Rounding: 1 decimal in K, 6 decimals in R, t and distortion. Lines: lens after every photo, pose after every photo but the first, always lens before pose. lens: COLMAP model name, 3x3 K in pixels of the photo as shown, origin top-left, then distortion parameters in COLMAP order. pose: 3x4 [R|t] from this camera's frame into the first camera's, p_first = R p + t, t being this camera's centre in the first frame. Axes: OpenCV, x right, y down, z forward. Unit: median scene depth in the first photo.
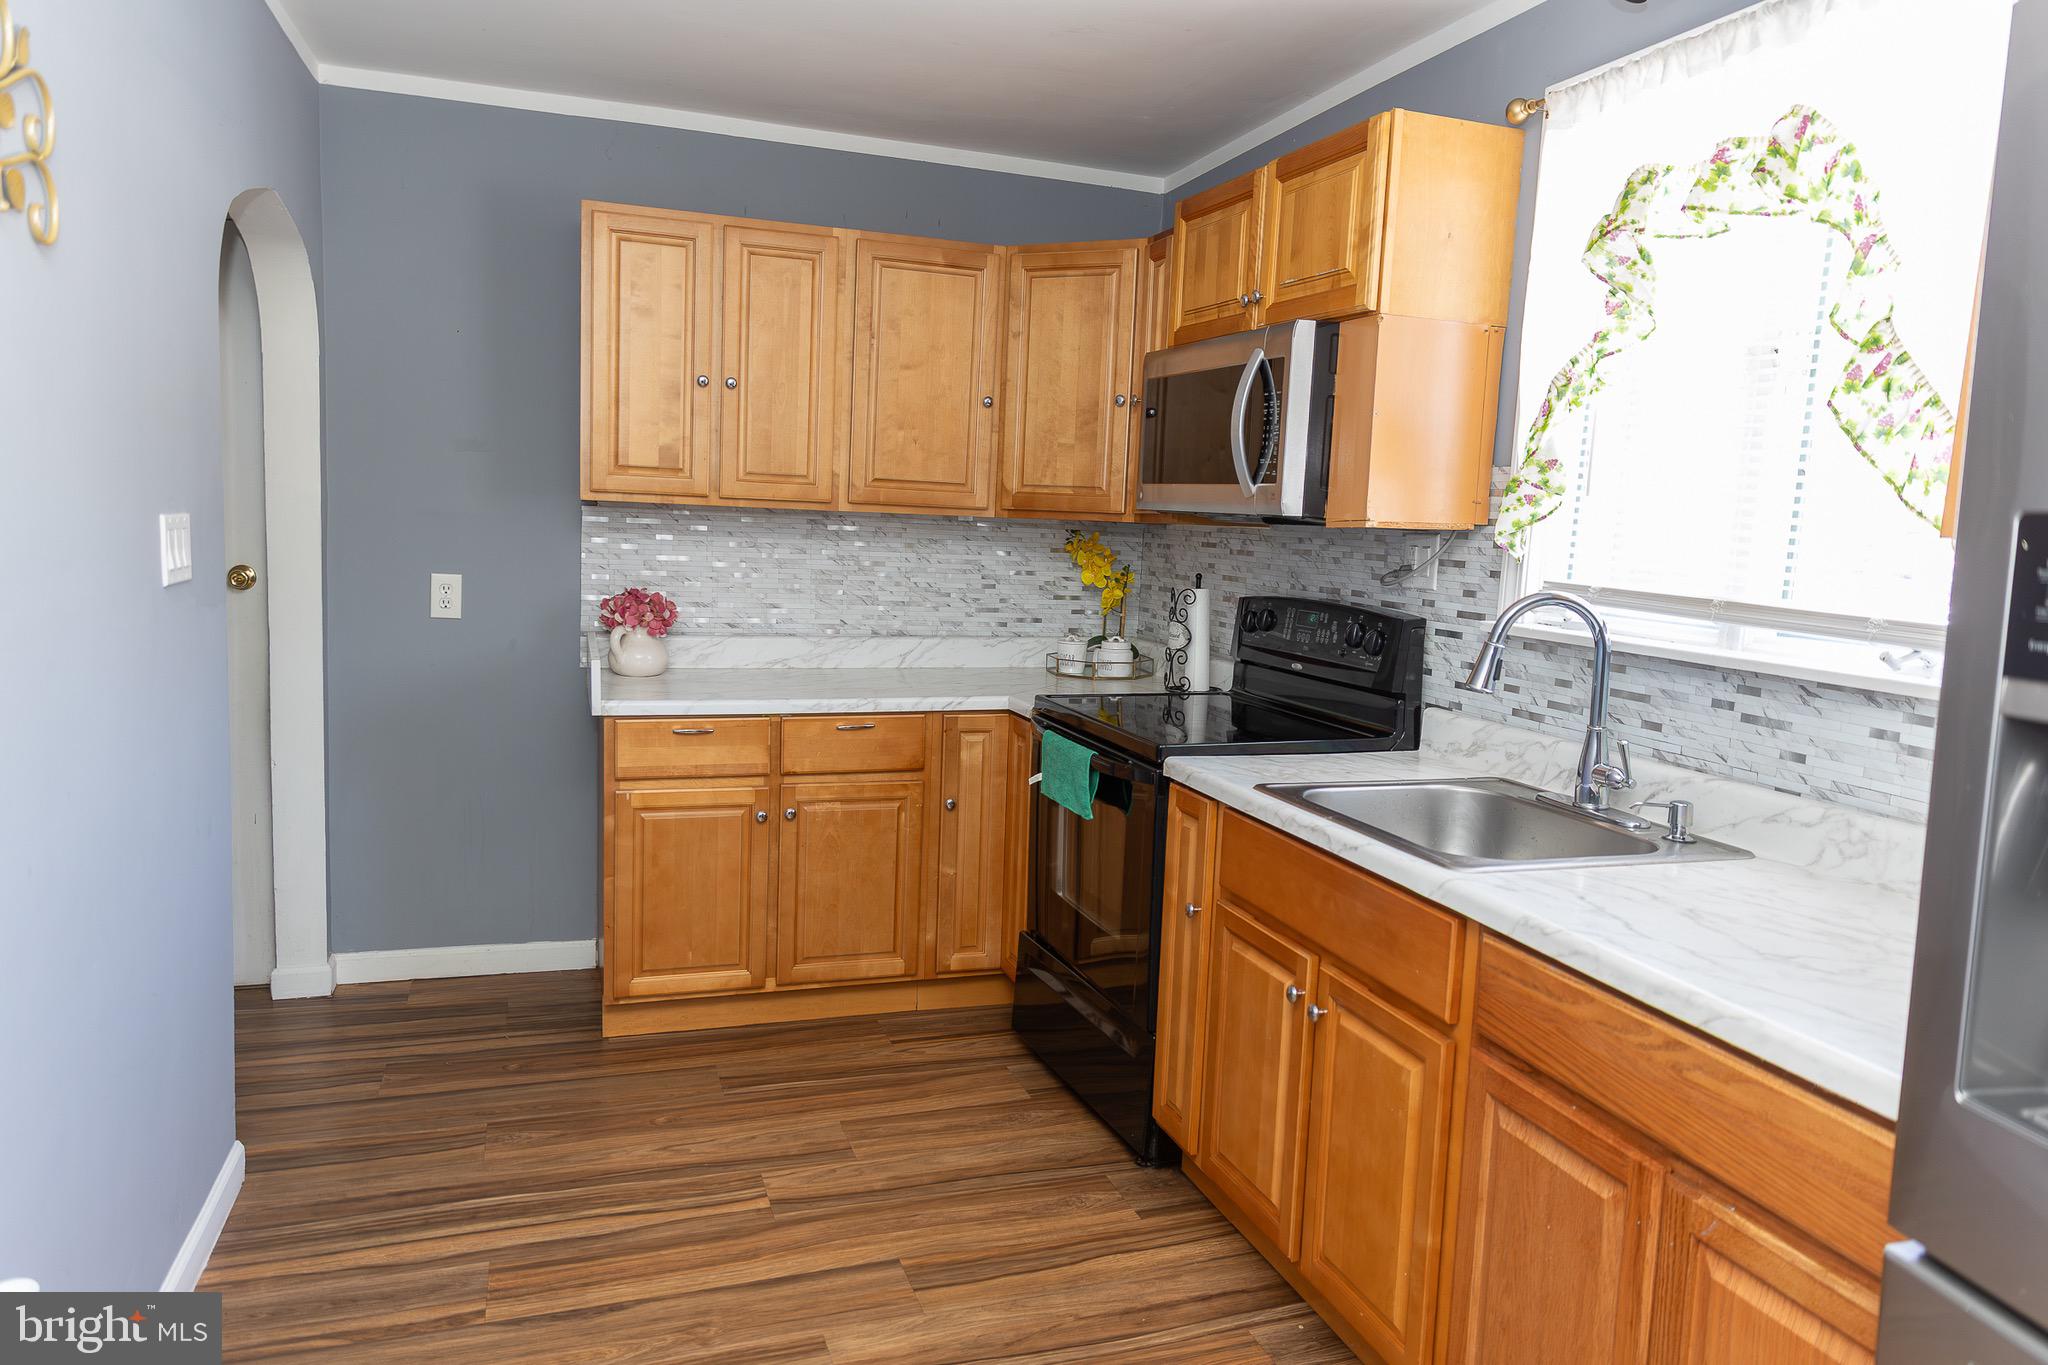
lens RADIAL K [[1368.1, 0, 1020.3], [0, 1368.1, 678.2], [0, 0, 1]] dist [0.017921, -0.009530]
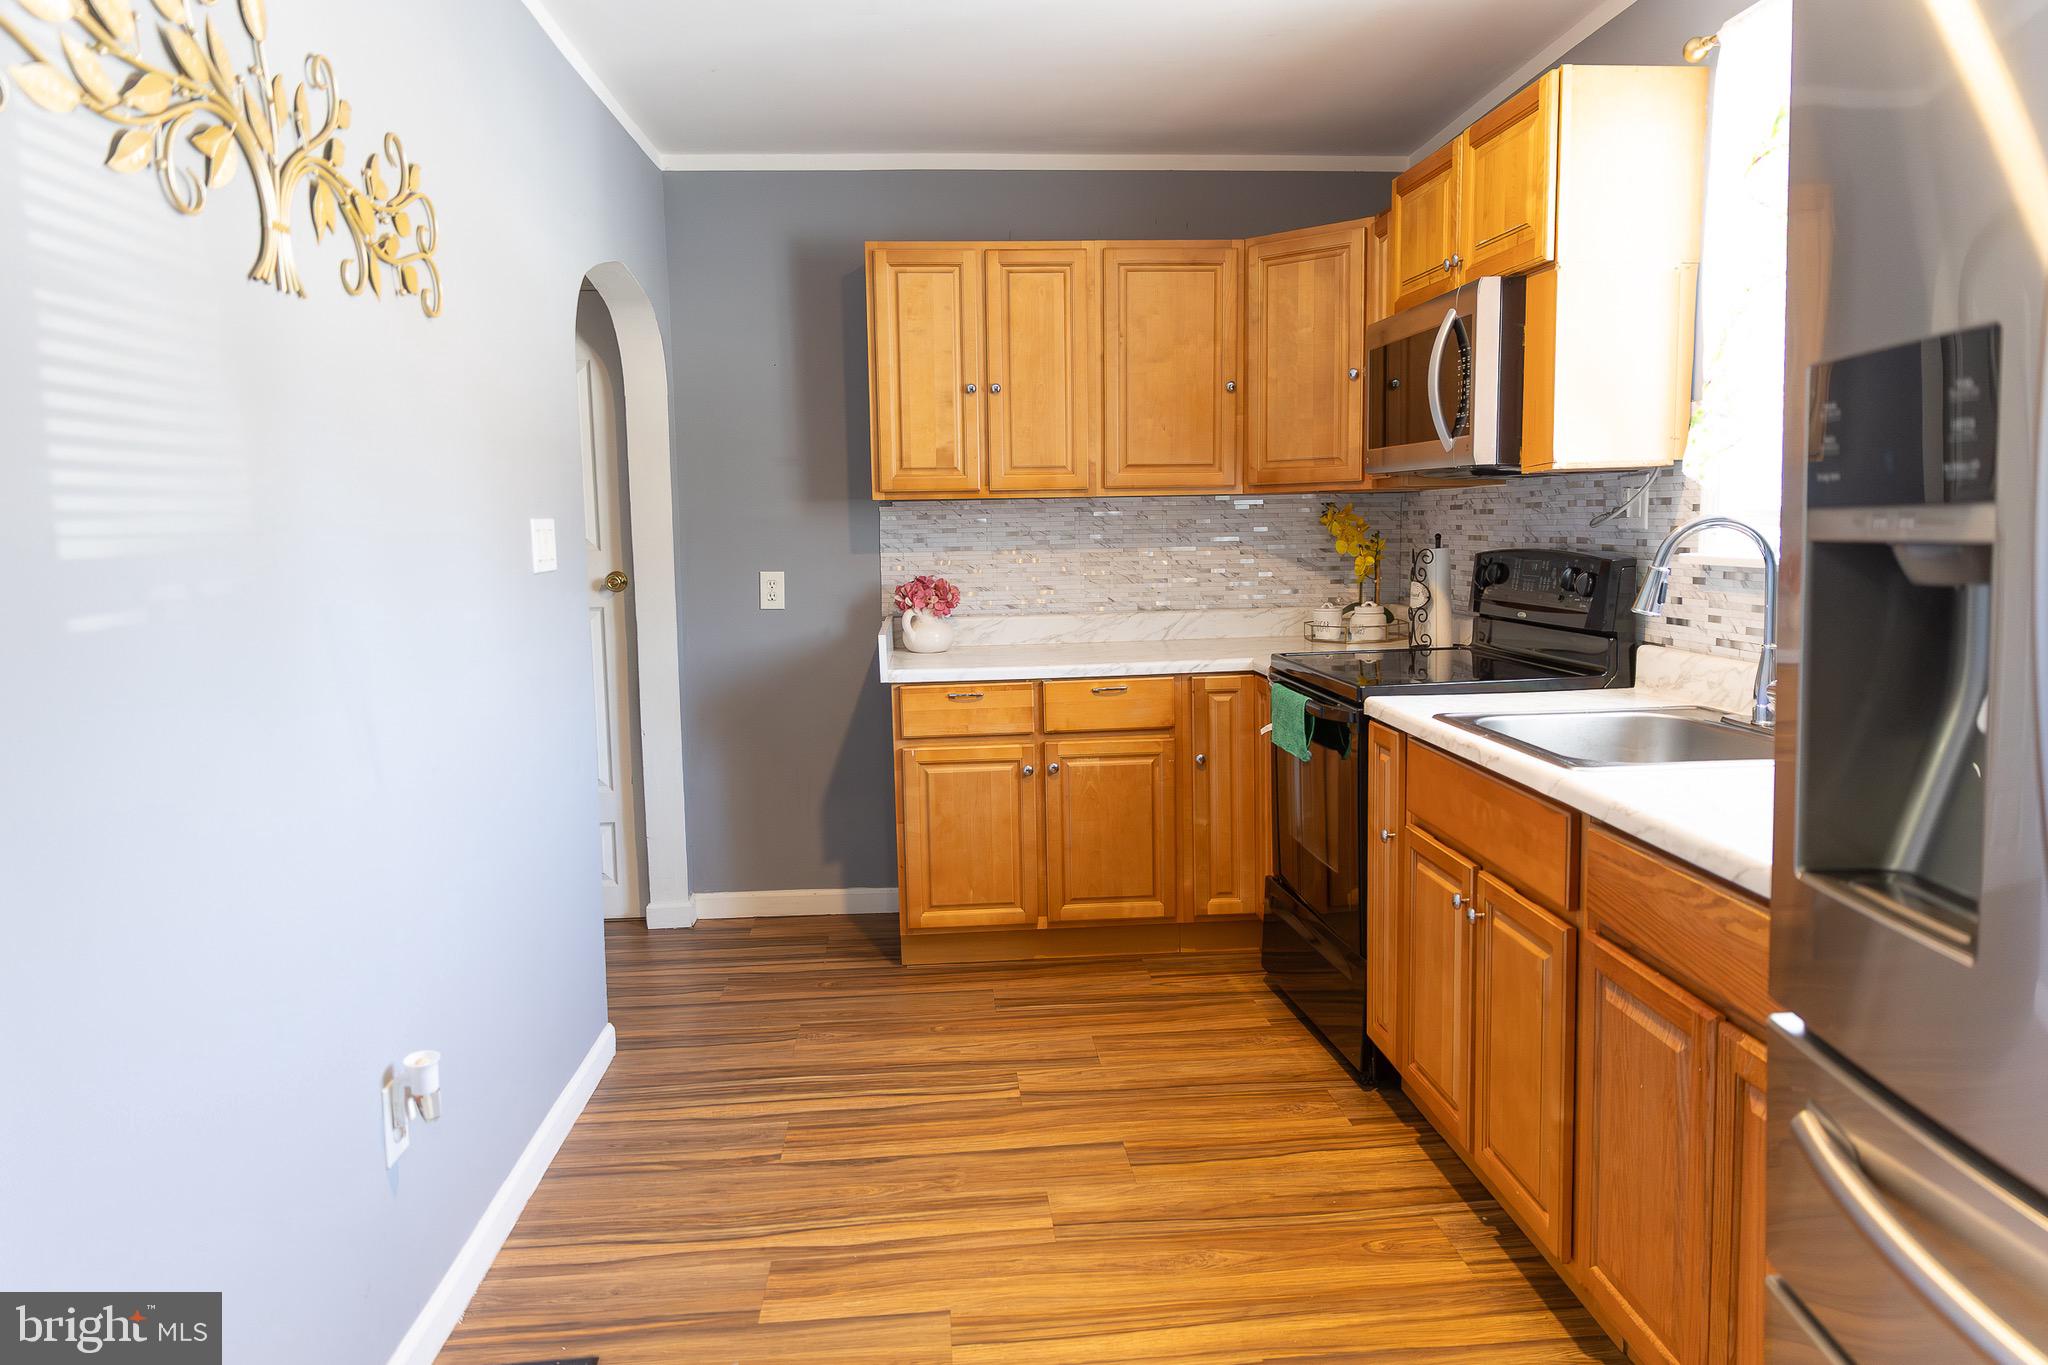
lens RADIAL K [[1368.1, 0, 1023.6], [0, 1368.1, 676.6], [0, 0, 1]] dist [0.017921, -0.009530]
pose [[0.965031, -0.030188, -0.260392, 0.126941], [0.027826, 0.999531, -0.012753, 0.047696], [0.260655, 0.005061, 0.965419, -0.105219]]
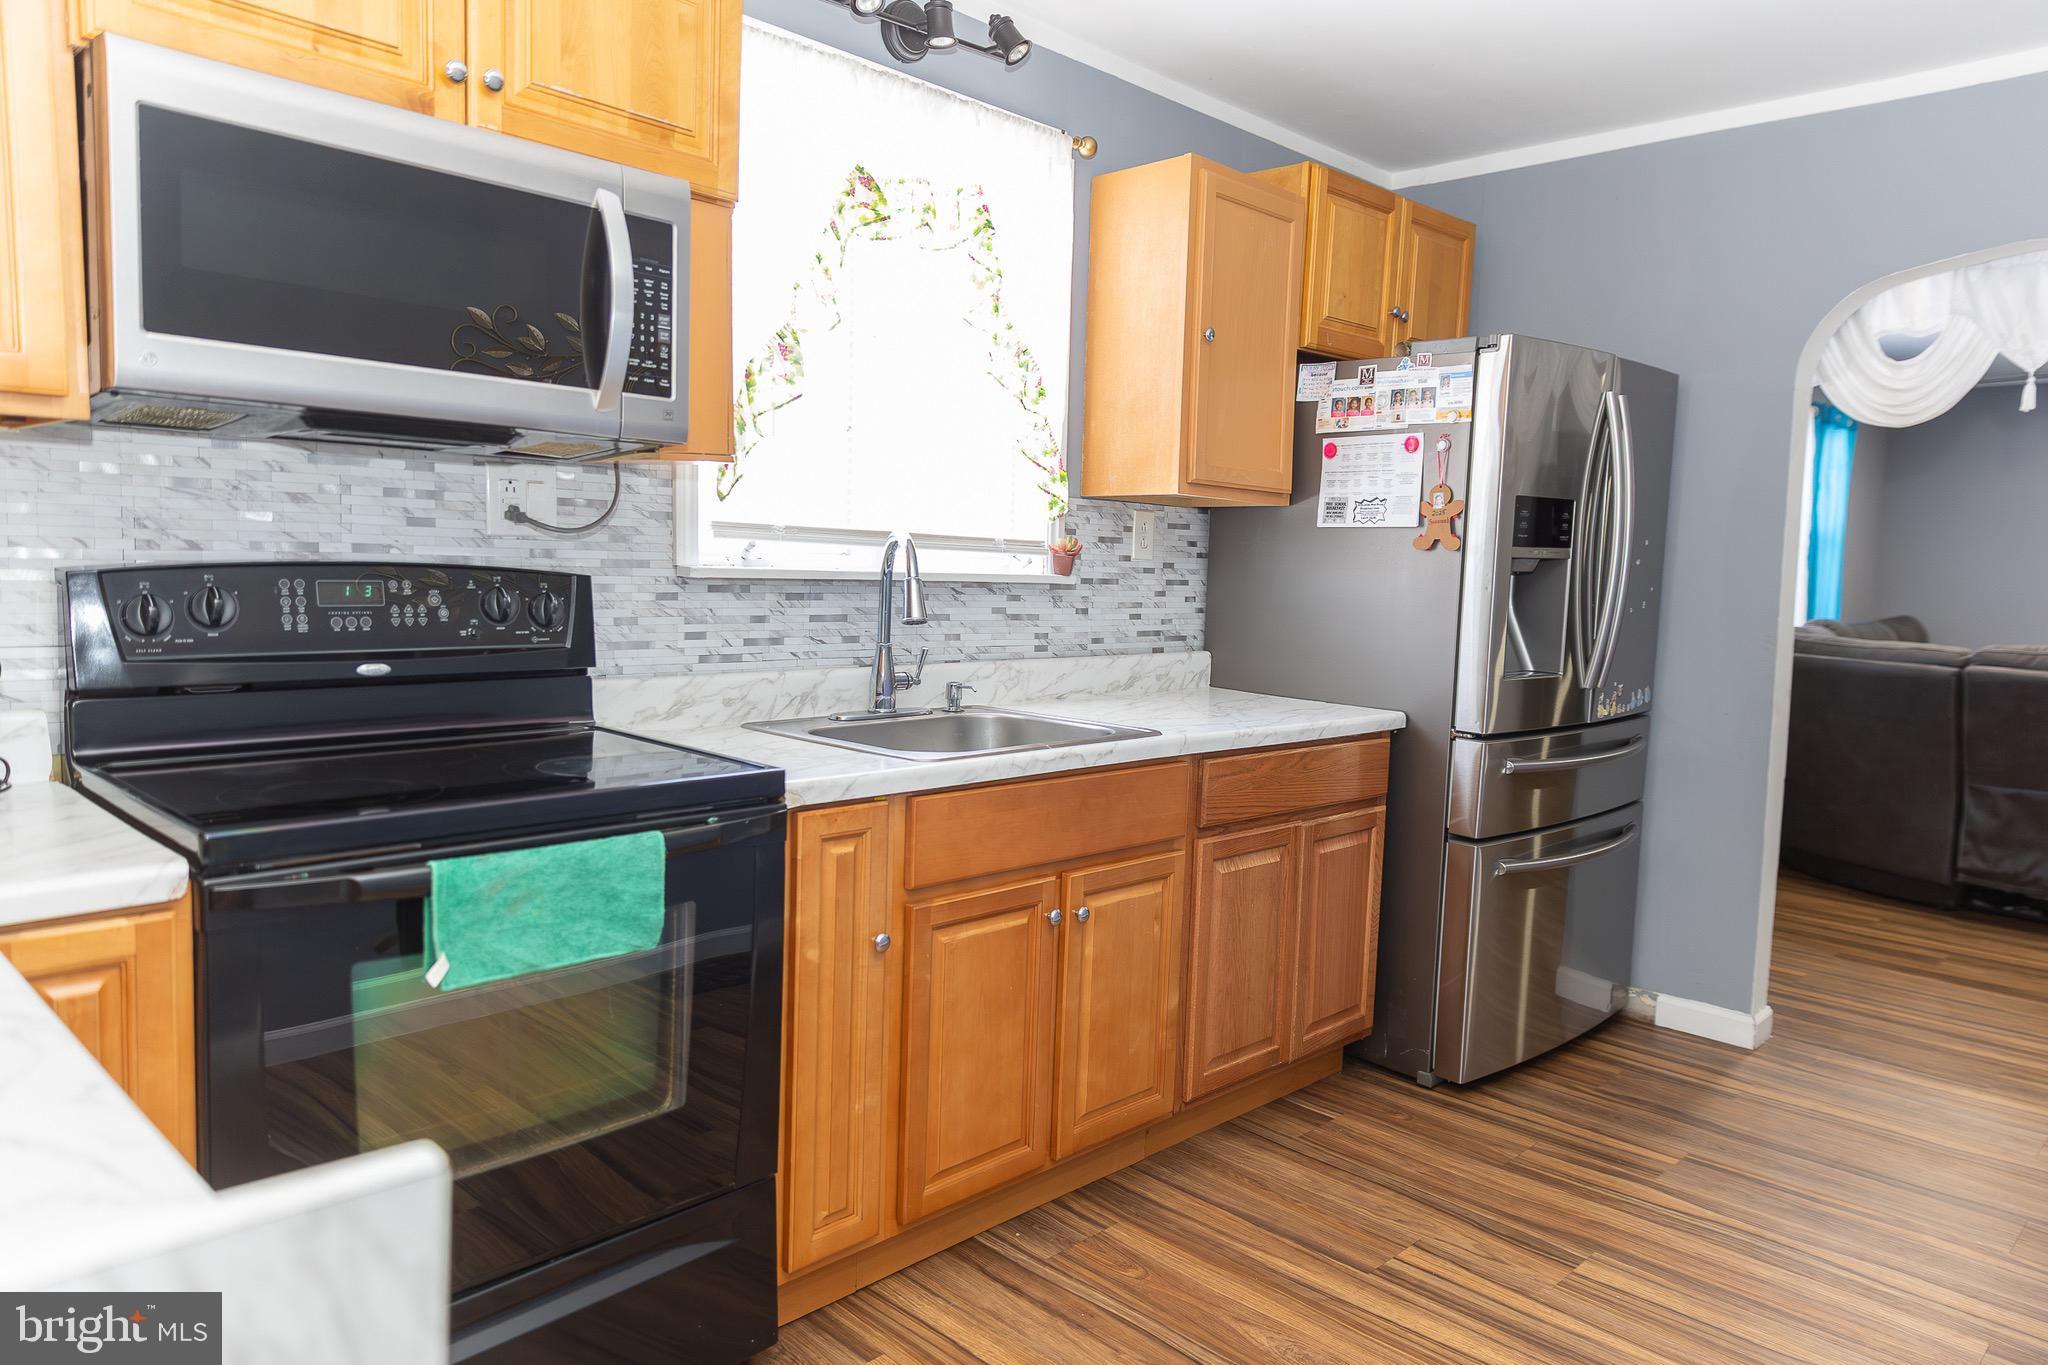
lens RADIAL K [[1368.1, 0, 1026.9], [0, 1368.1, 680.4], [0, 0, 1]] dist [0.017921, -0.009530]
pose [[-0.448987, -0.131414, 0.883822, -0.575014], [0.061603, 0.982220, 0.177339, -0.113603], [-0.891412, 0.134069, -0.432908, 1.185238]]
